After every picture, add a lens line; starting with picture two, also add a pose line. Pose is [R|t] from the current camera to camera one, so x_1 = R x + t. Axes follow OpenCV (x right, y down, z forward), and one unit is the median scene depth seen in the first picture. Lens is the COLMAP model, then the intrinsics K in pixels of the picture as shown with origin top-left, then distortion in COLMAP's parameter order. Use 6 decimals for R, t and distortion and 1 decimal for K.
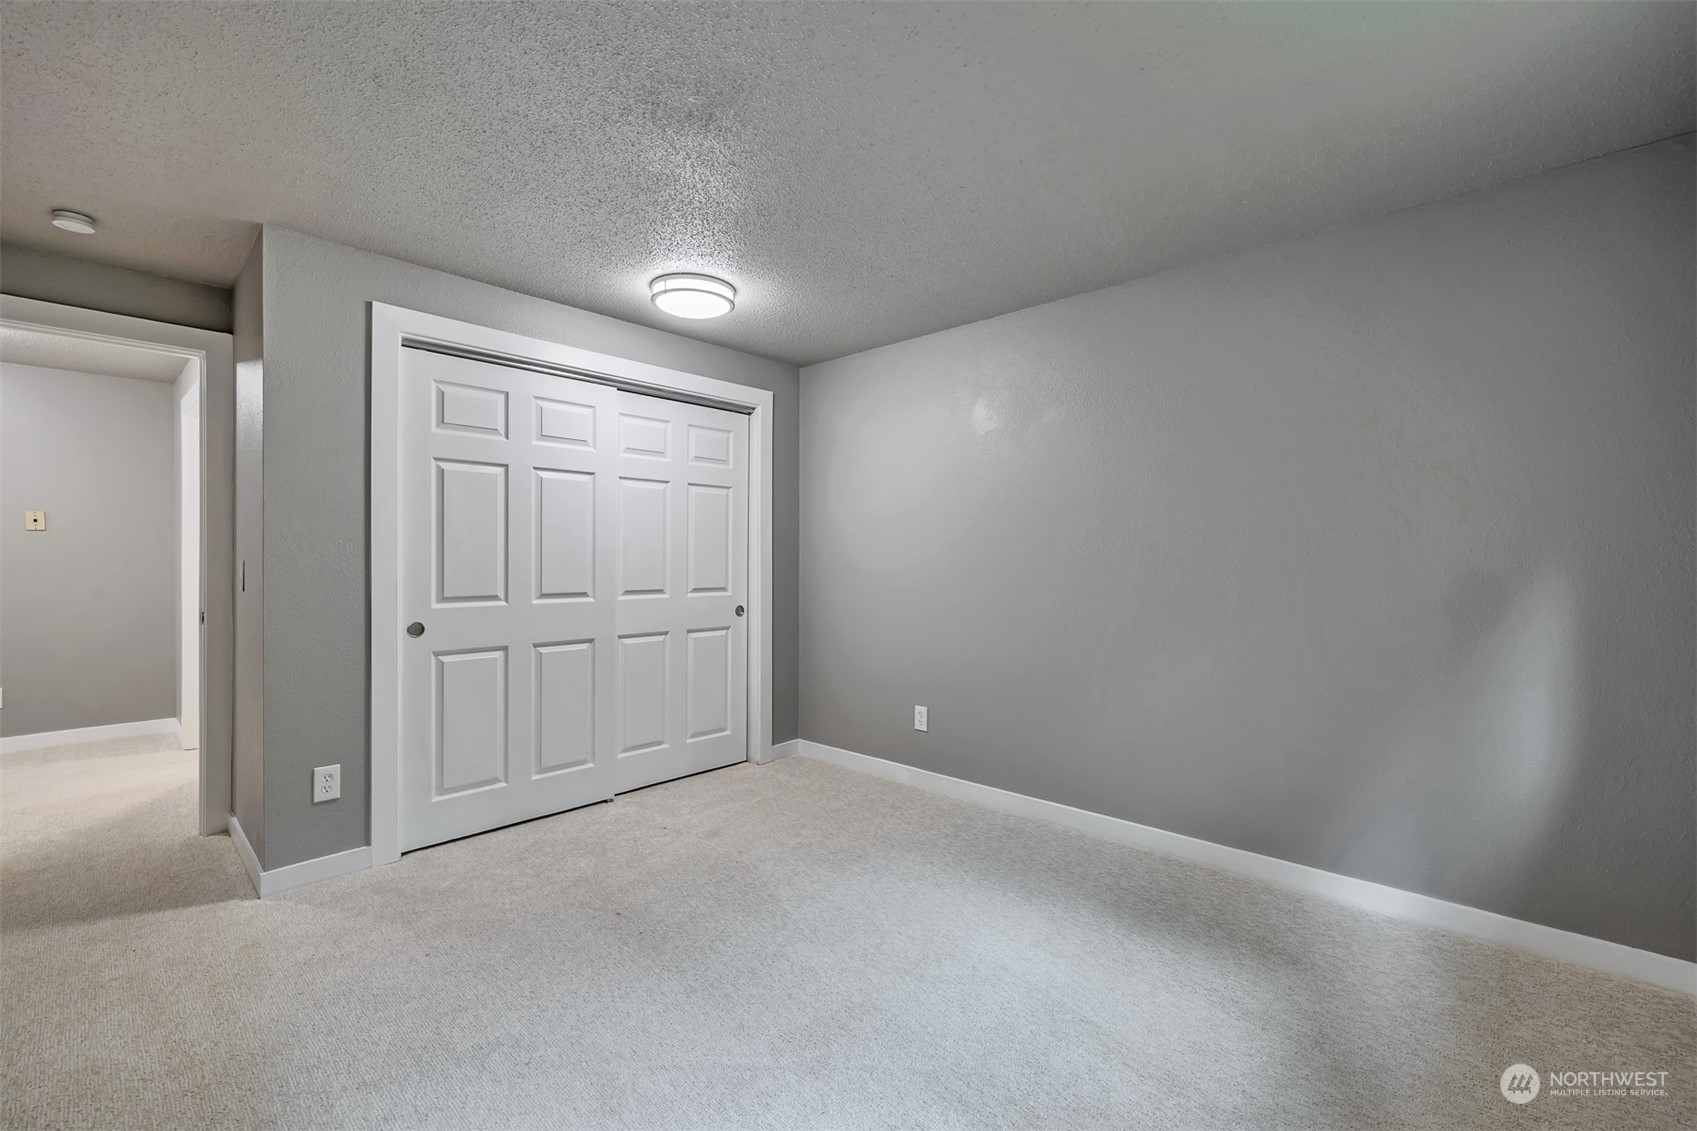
lens RADIAL K [[715.9, 0, 858.0], [0, 715.9, 562.6], [0, 0, 1]] dist [0.001884, -0.000057]
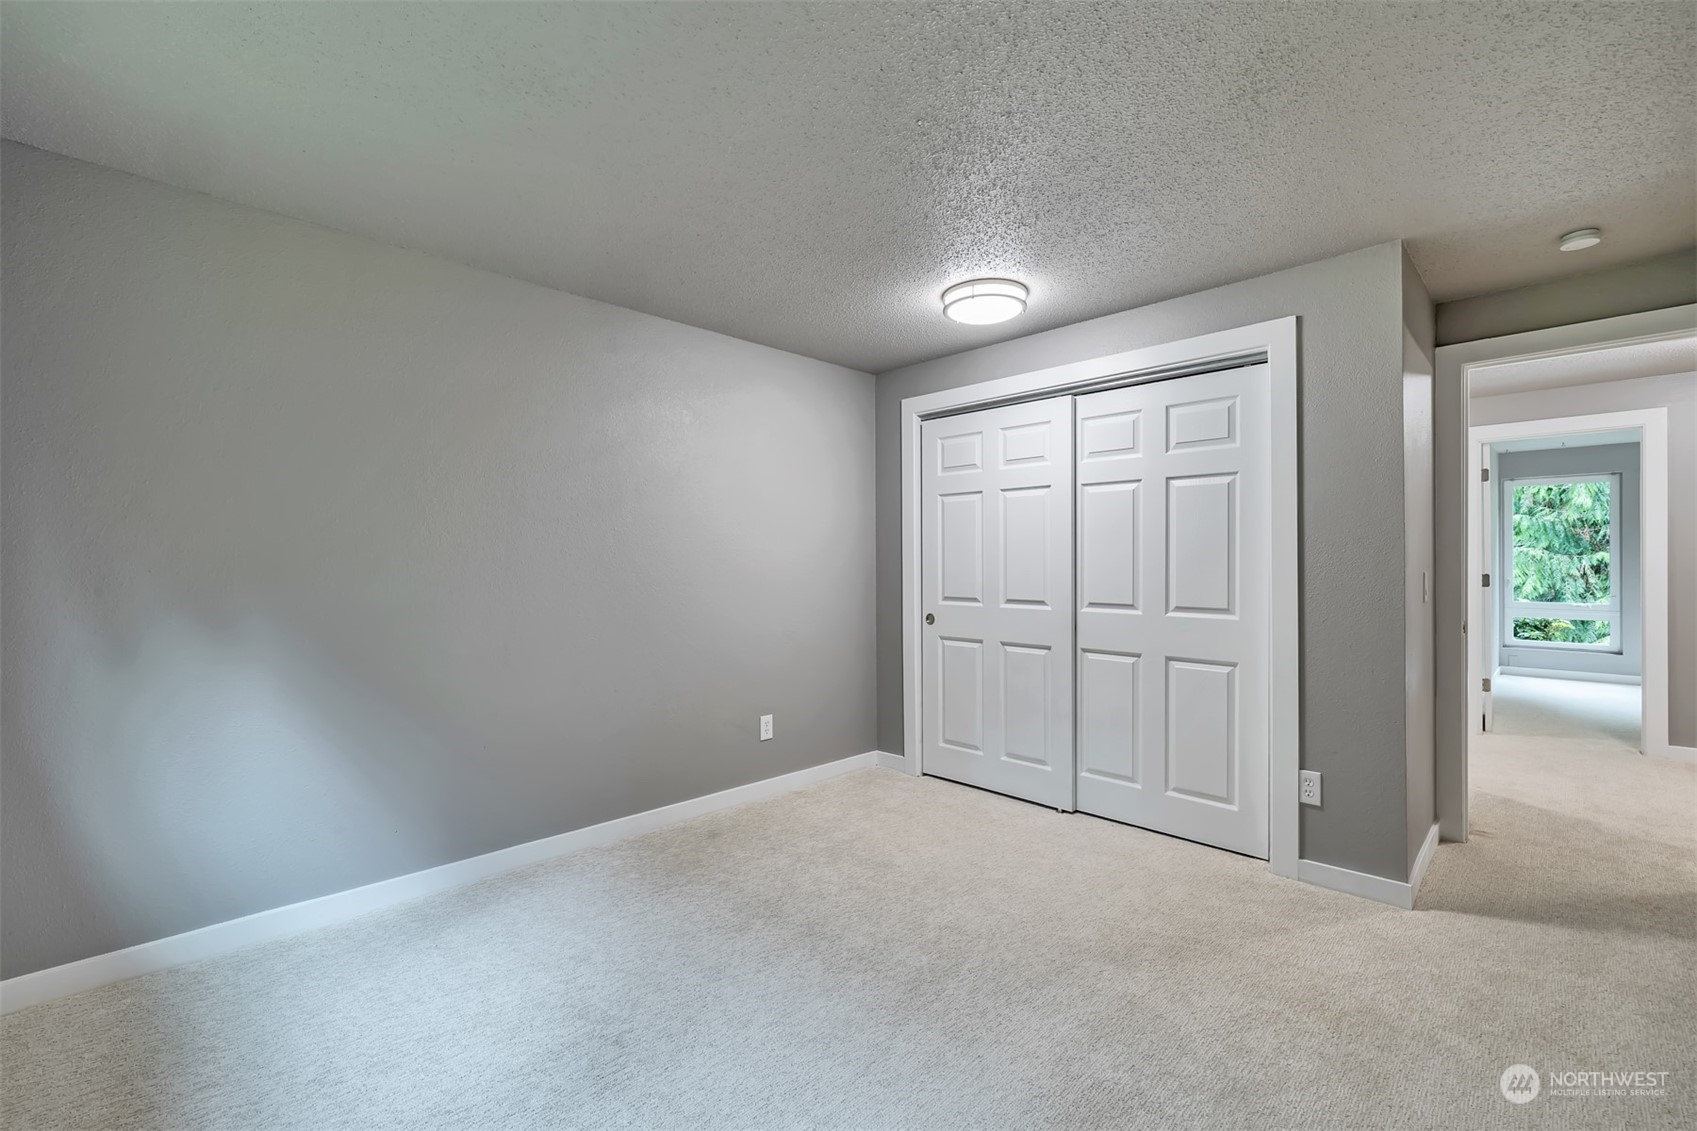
lens RADIAL K [[715.9, 0, 835.1], [0, 715.9, 574.3], [0, 0, 1]] dist [0.001884, -0.000057]
pose [[-0.055787, 0.010121, -0.998391, 0.753025], [-0.007426, 0.999917, 0.010552, -0.006992], [0.998415, 0.008003, -0.055707, 0.837792]]
